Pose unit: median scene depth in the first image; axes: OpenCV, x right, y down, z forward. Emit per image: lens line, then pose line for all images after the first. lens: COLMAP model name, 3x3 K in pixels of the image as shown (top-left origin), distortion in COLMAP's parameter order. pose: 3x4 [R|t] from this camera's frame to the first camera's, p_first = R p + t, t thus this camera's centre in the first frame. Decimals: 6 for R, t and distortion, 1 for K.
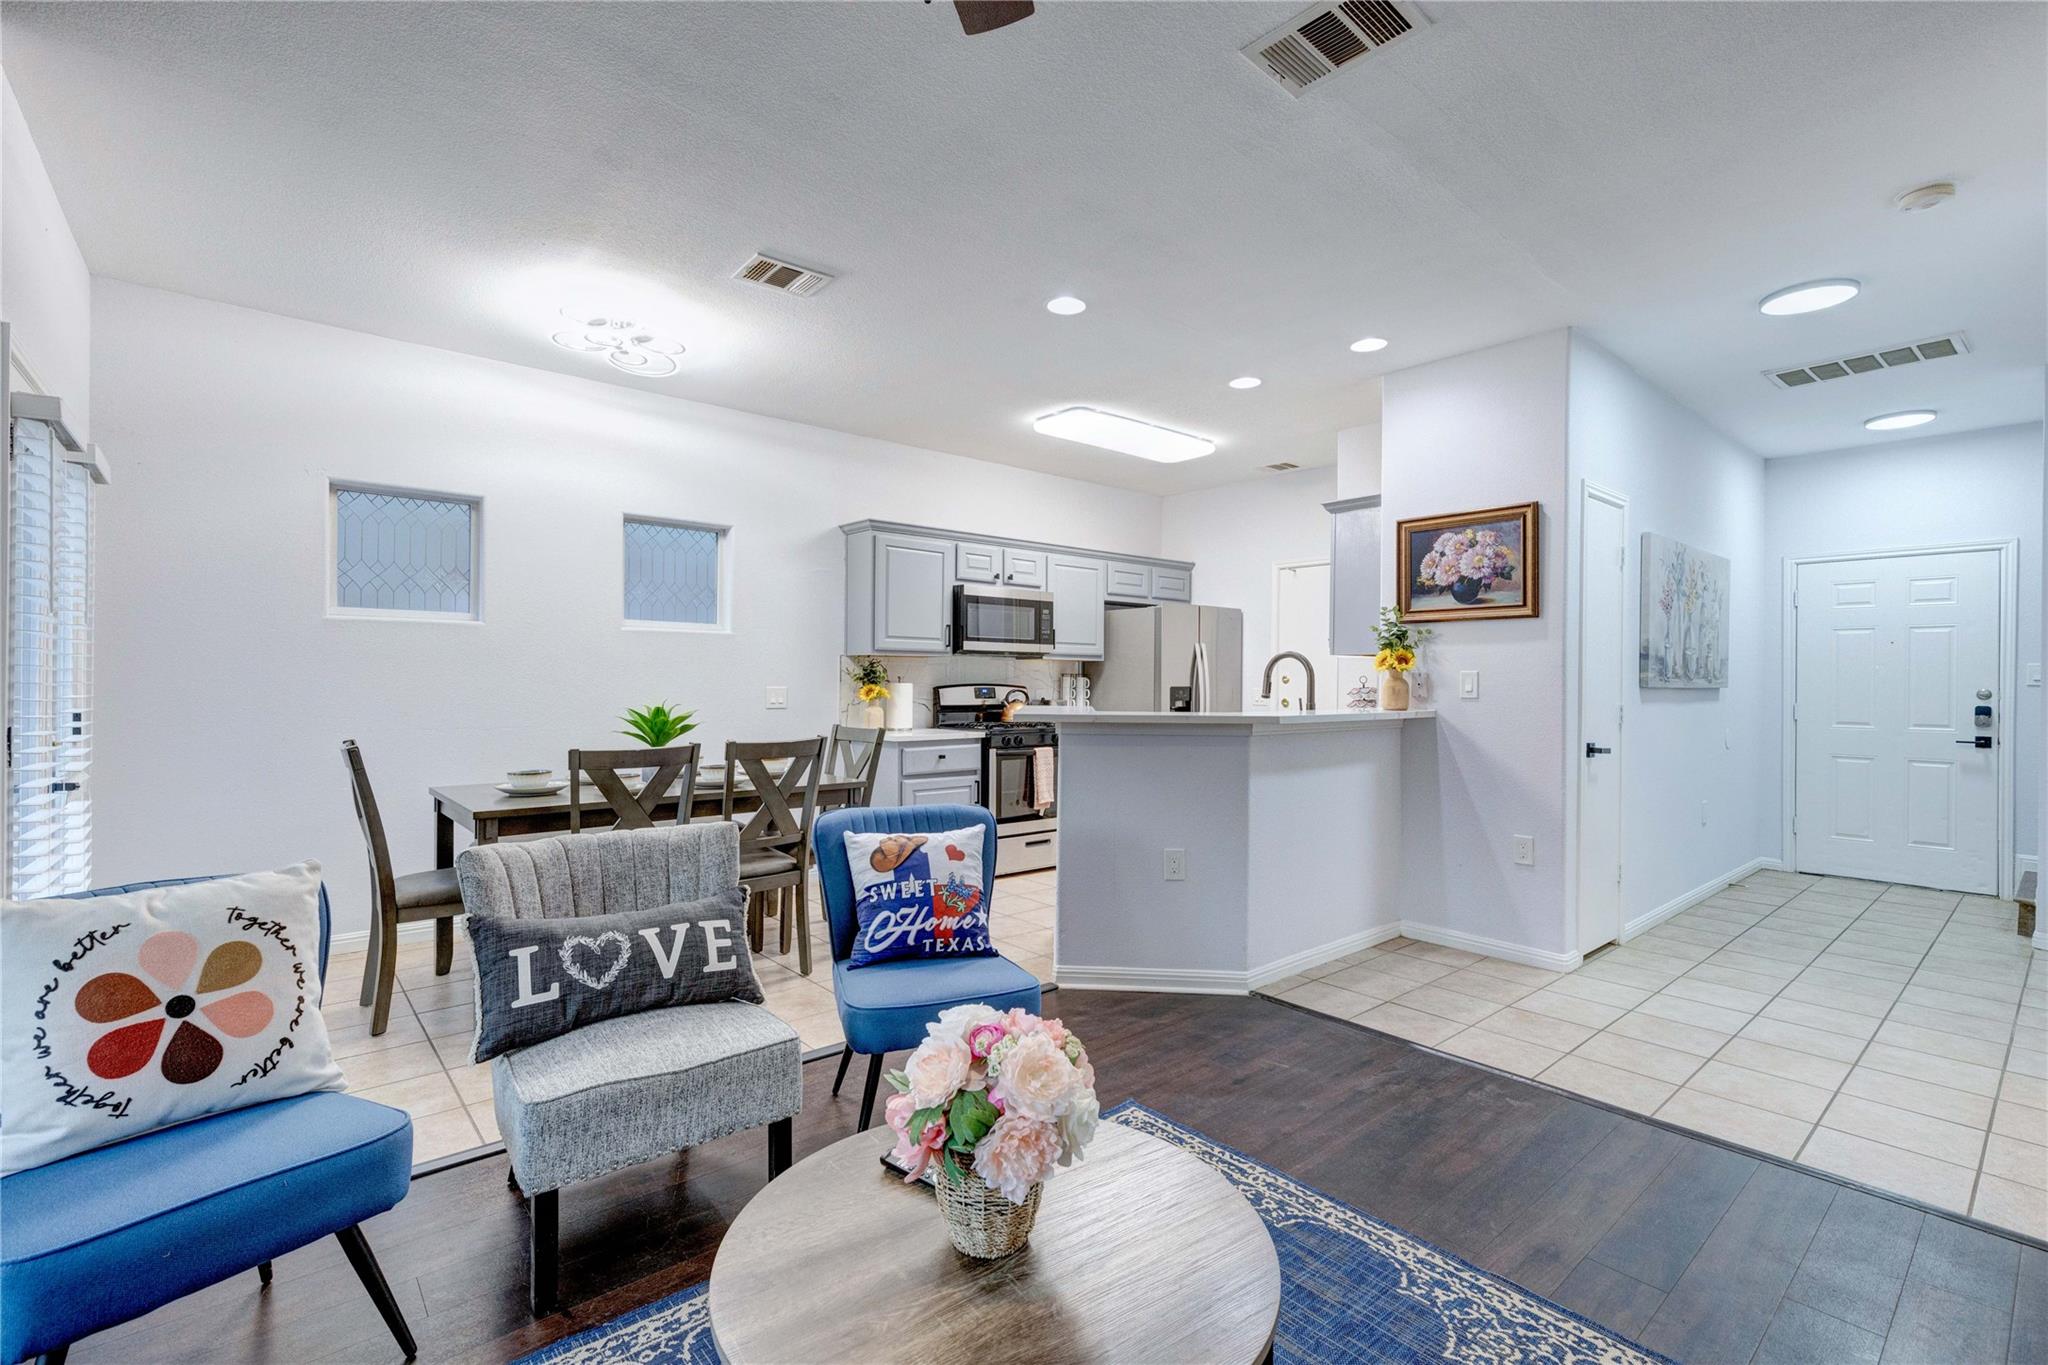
lens RADIAL K [[904.8, 0, 1024.0], [0, 904.8, 682.5], [0, 0, 1]] dist [0.006324, -0.000818]
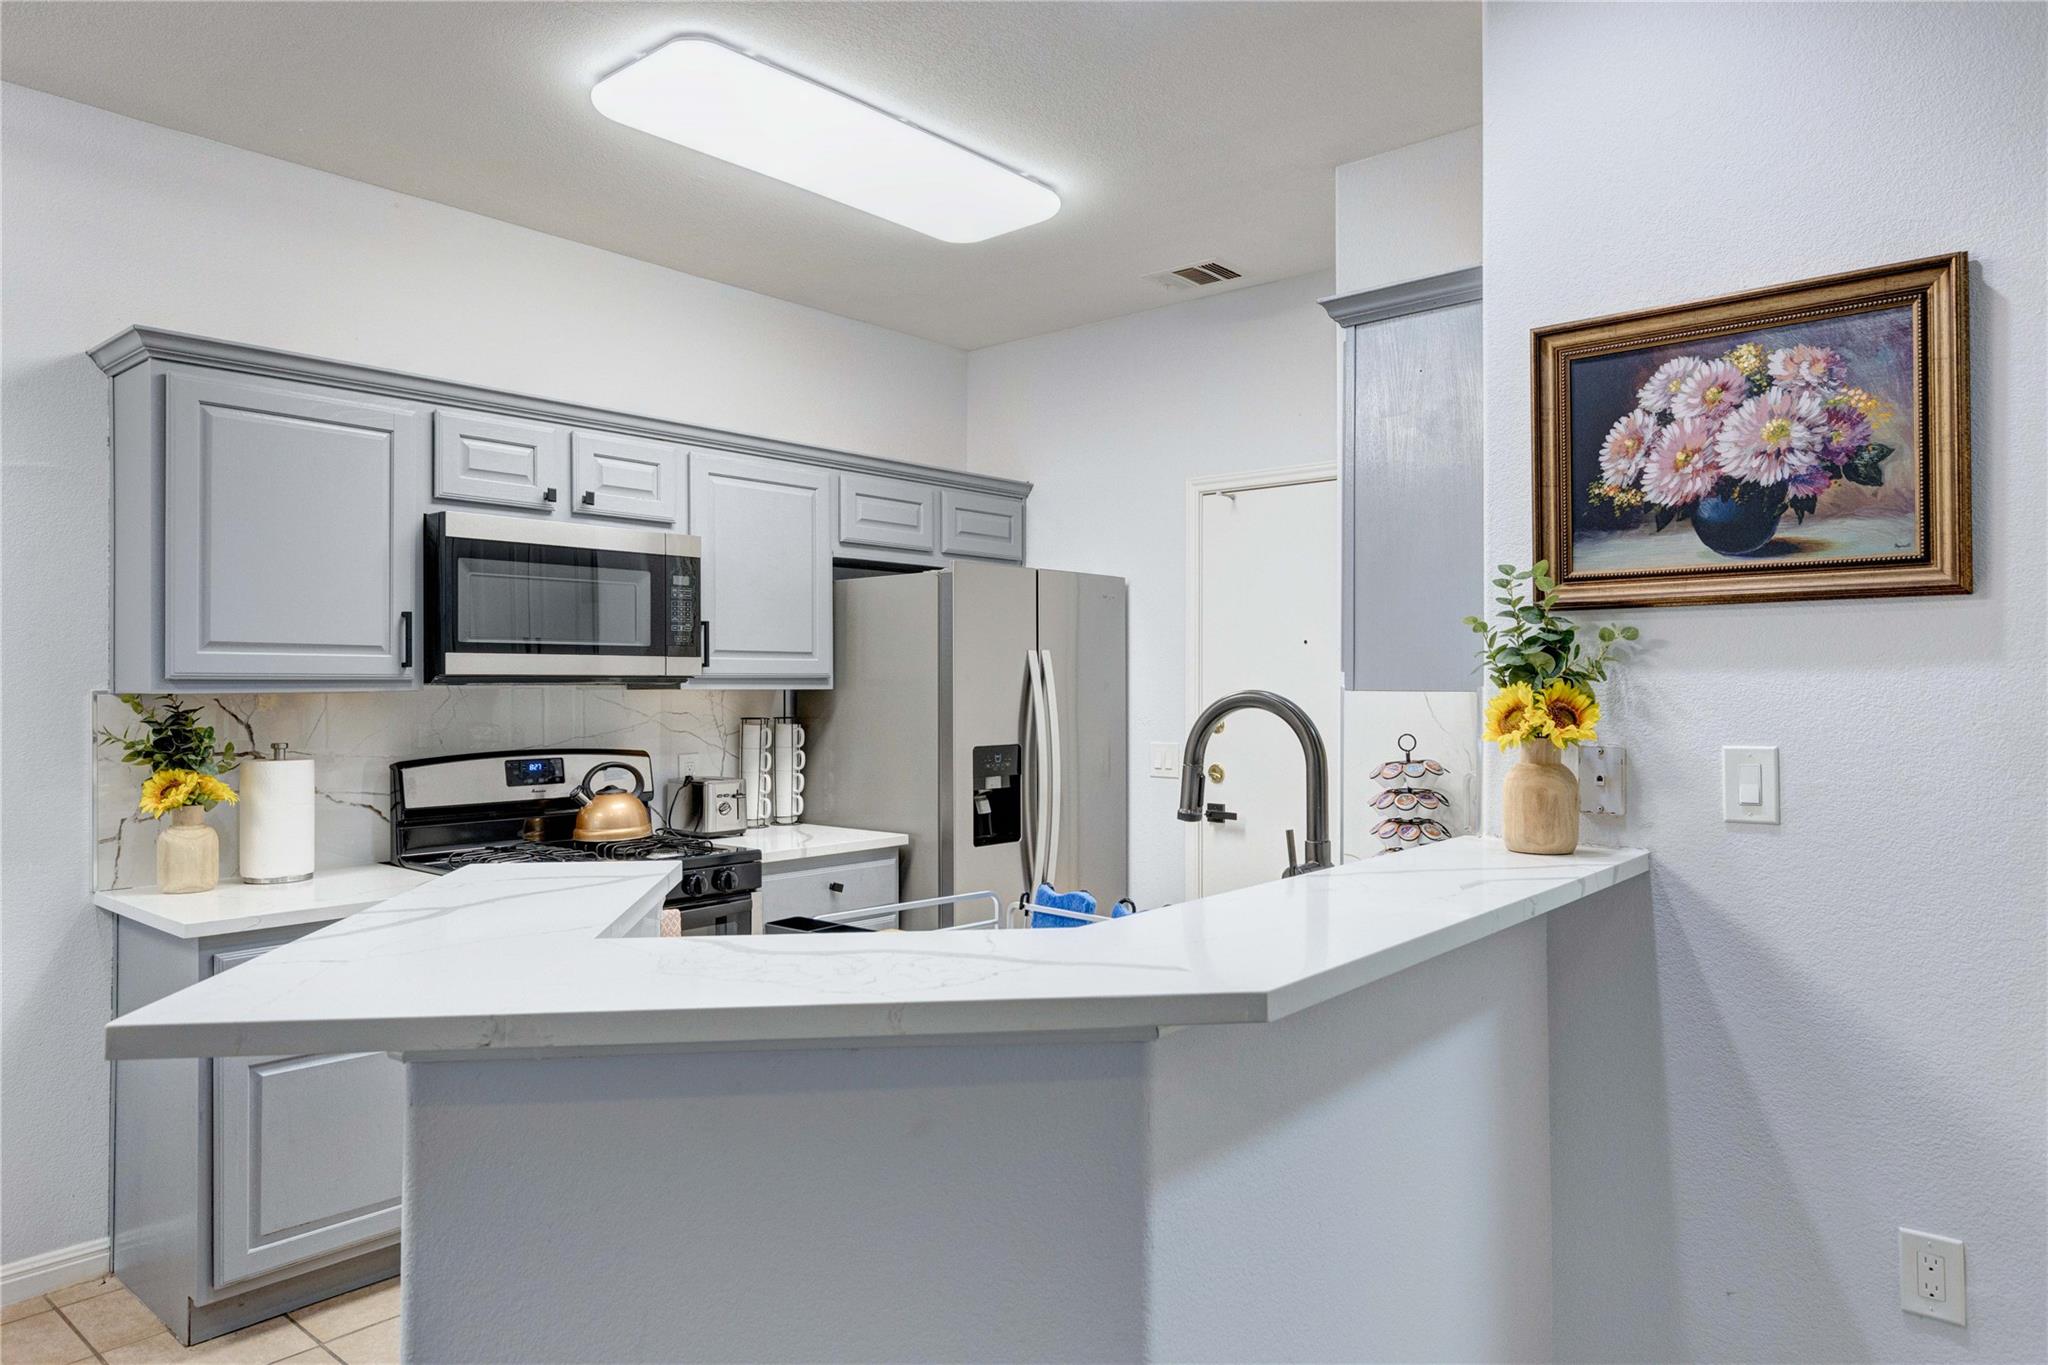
lens RADIAL K [[1290.8, 0, 1024.0], [0, 1290.8, 682.5], [0, 0, 1]] dist [-0.002342, -0.000425]
pose [[0.988283, -0.008926, 0.152371, 0.103216], [0.009703, 0.999943, -0.004354, -0.028883], [-0.152324, 0.005782, 0.988314, 0.416235]]
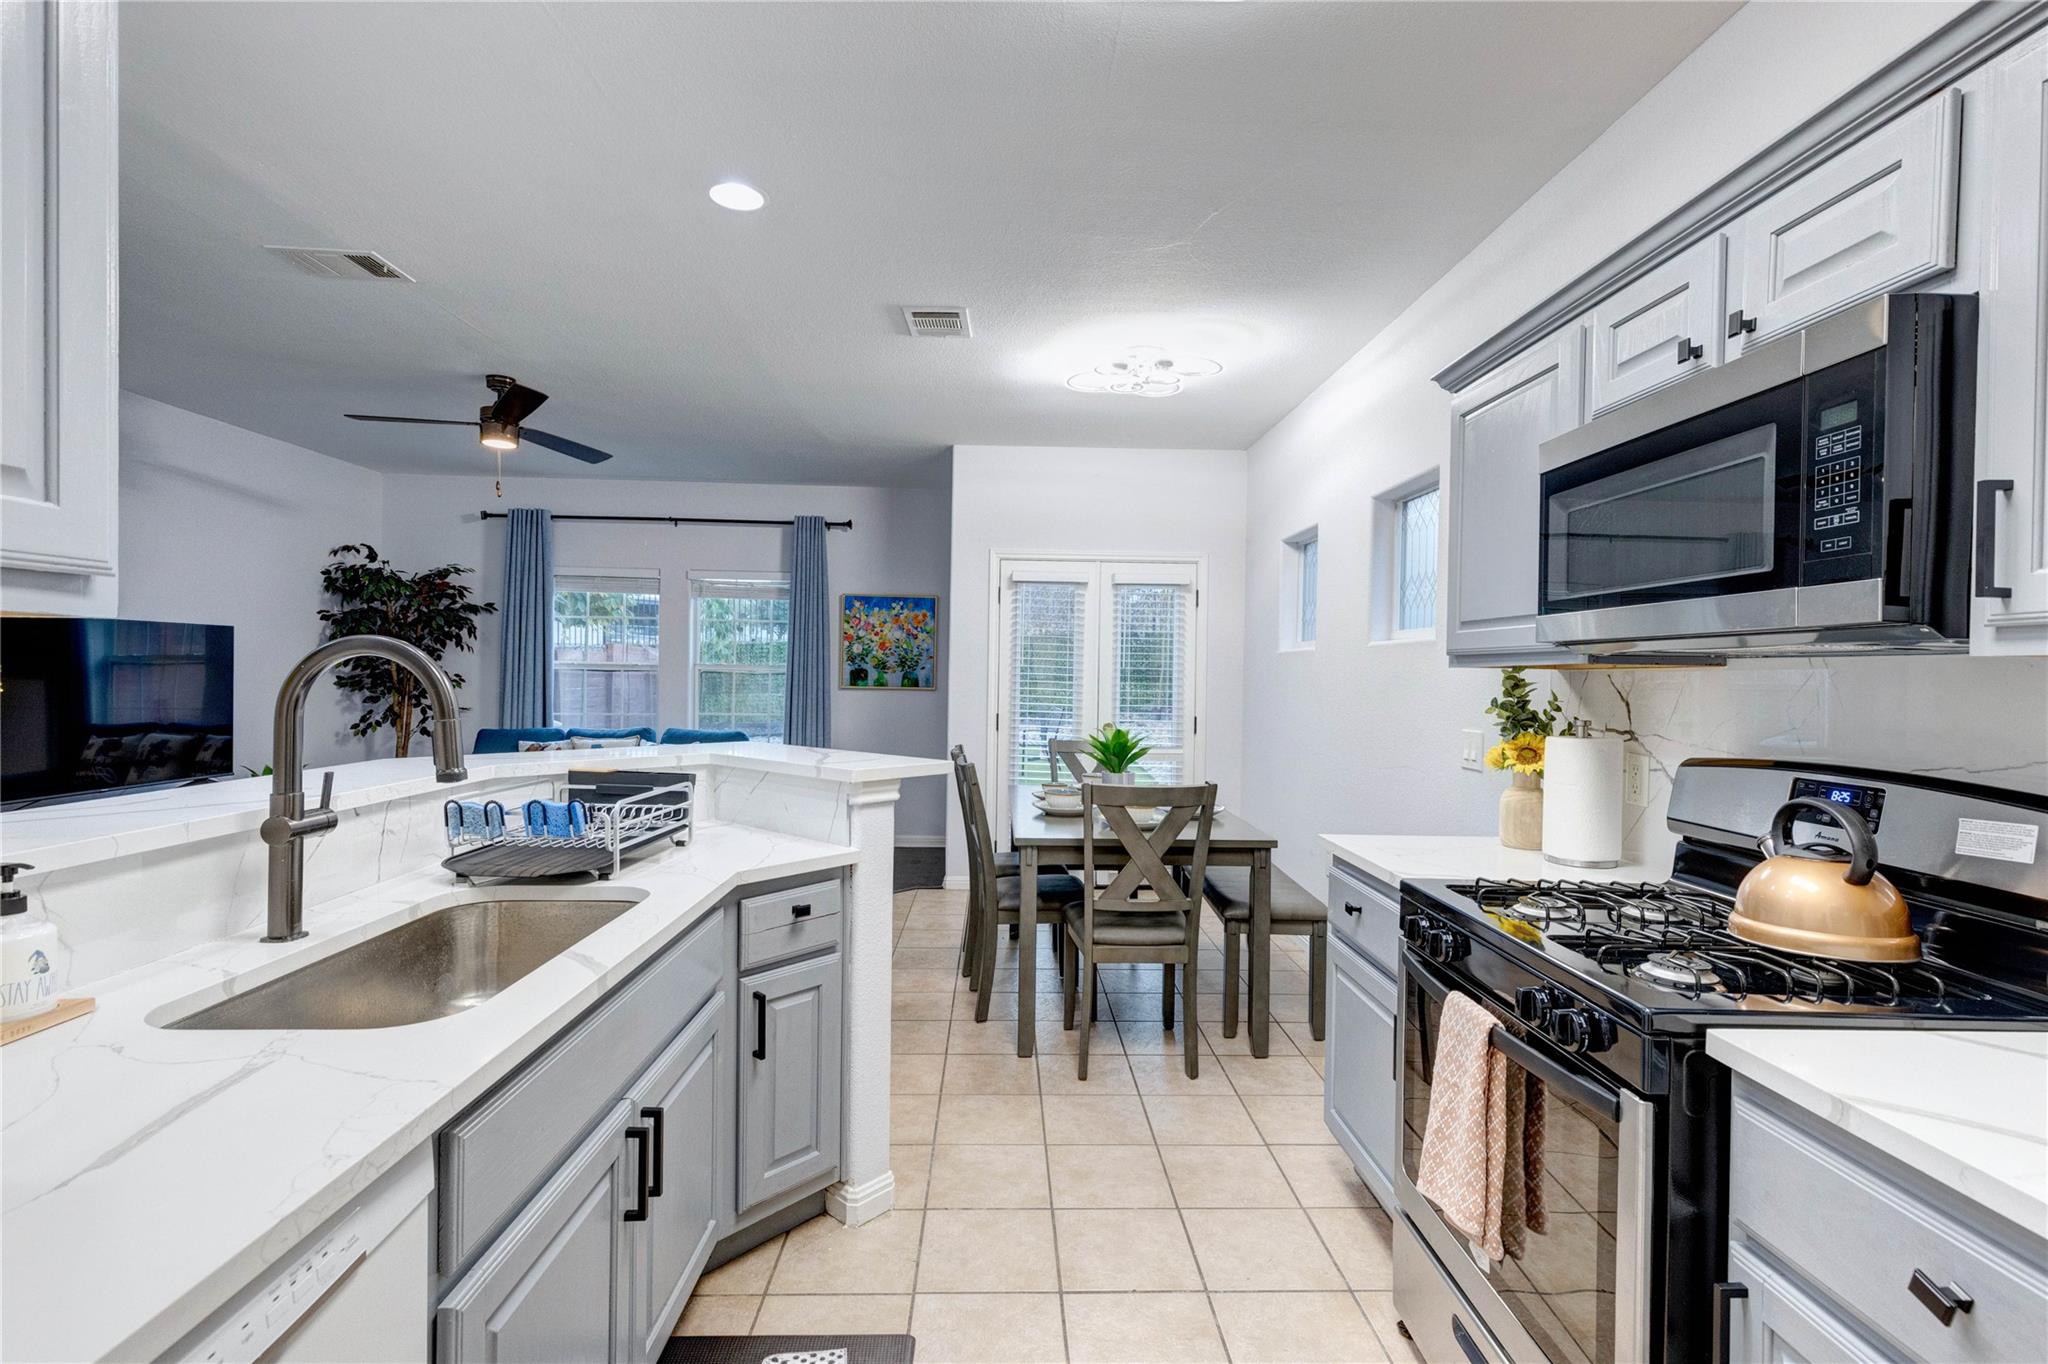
lens RADIAL K [[904.8, 0, 1024.0], [0, 904.8, 682.0], [0, 0, 1]] dist [0.006324, -0.000818]
pose [[-0.629018, -0.008065, -0.777349, 0.322626], [-0.019625, 0.999792, 0.005507, -0.021113], [0.777143, 0.018720, -0.629046, 1.112320]]
